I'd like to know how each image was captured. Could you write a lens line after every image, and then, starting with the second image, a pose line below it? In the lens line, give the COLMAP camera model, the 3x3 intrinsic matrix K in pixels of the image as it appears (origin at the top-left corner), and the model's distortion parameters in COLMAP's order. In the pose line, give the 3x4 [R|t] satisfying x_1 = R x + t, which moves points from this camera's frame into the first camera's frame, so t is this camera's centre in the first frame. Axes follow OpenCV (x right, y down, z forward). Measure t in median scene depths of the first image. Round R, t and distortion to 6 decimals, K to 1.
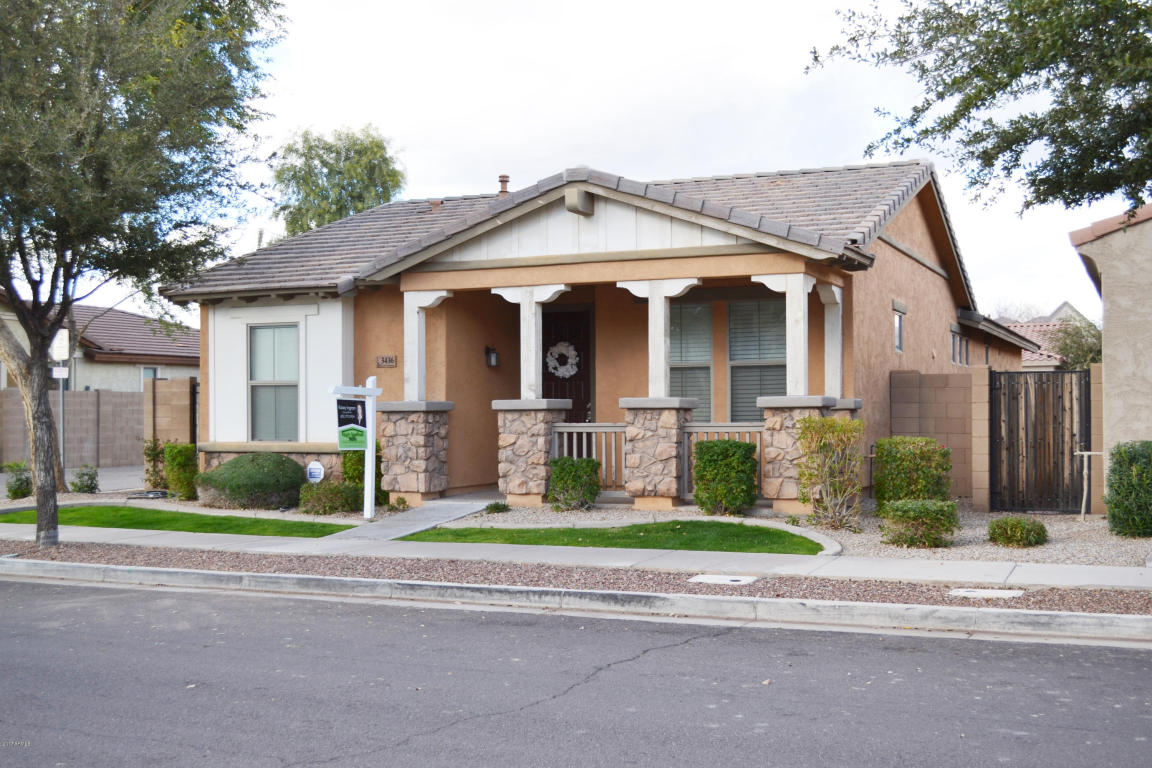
lens RADIAL K [[1320.2, 0, 572.0], [0, 1320.2, 391.5], [0, 0, 1]] dist [-0.045331, 0.000000]
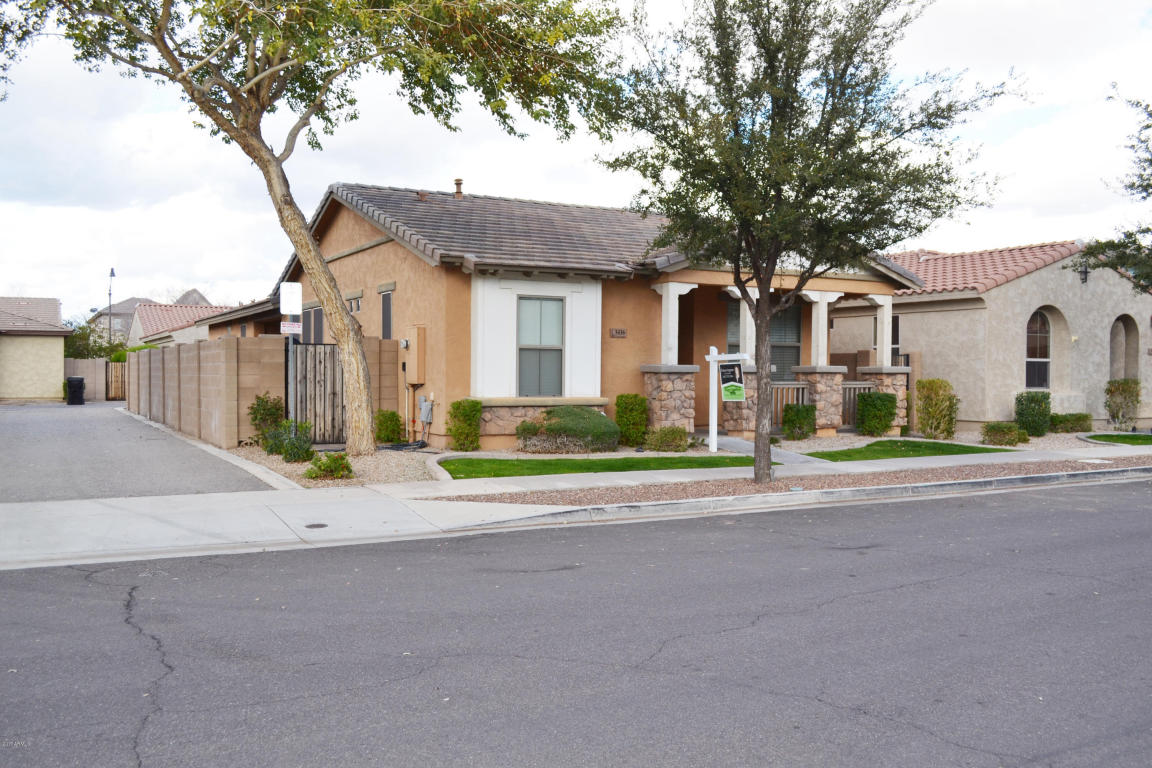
lens RADIAL K [[1037.8, 0, 572.2], [0, 1037.8, 380.6], [0, 0, 1]] dist [-0.038265, -0.001656]
pose [[0.613604, 0.003781, 0.789605, -1.066924], [-0.019583, 0.999754, 0.010430, 0.015001], [-0.789371, -0.021863, 0.613527, 0.465643]]
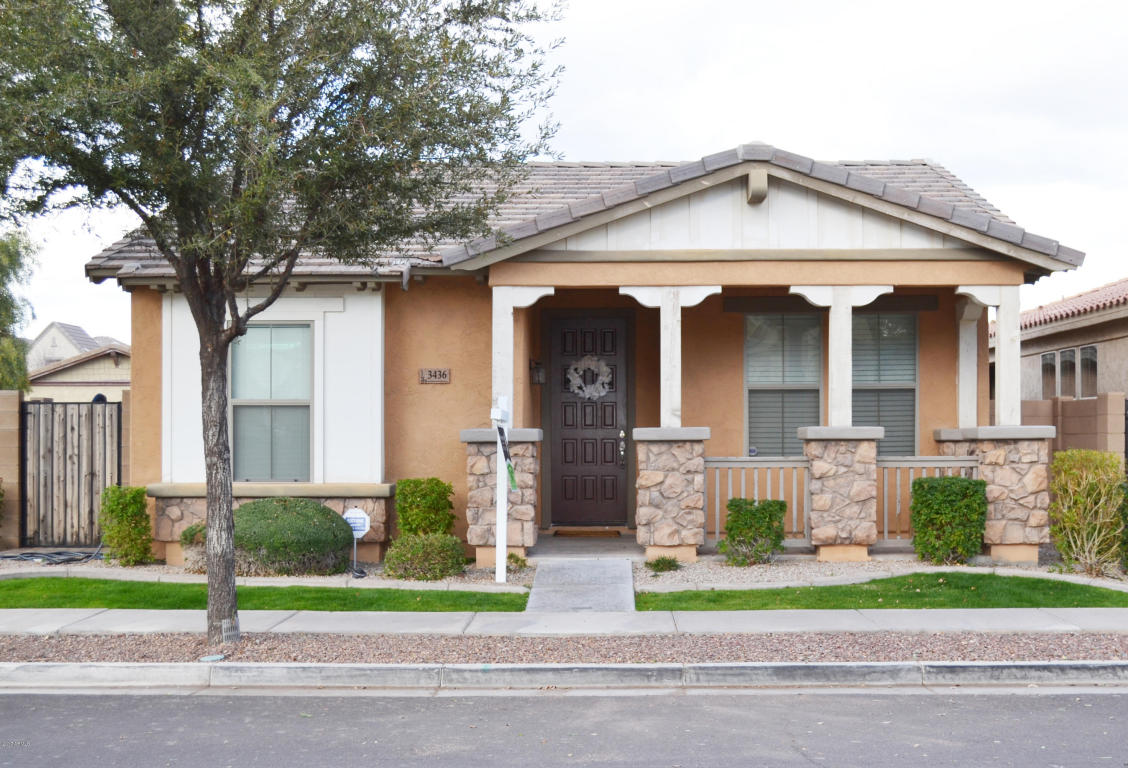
lens RADIAL K [[1507.7, 0, 569.8], [0, 1507.7, 383.2], [0, 0, 1]] dist [-0.049303, 0.000000]
pose [[0.922209, 0.018924, 0.386230, -0.451009], [-0.009390, 0.999603, -0.026556, 0.004098], [-0.386579, 0.020864, 0.922020, 0.183327]]
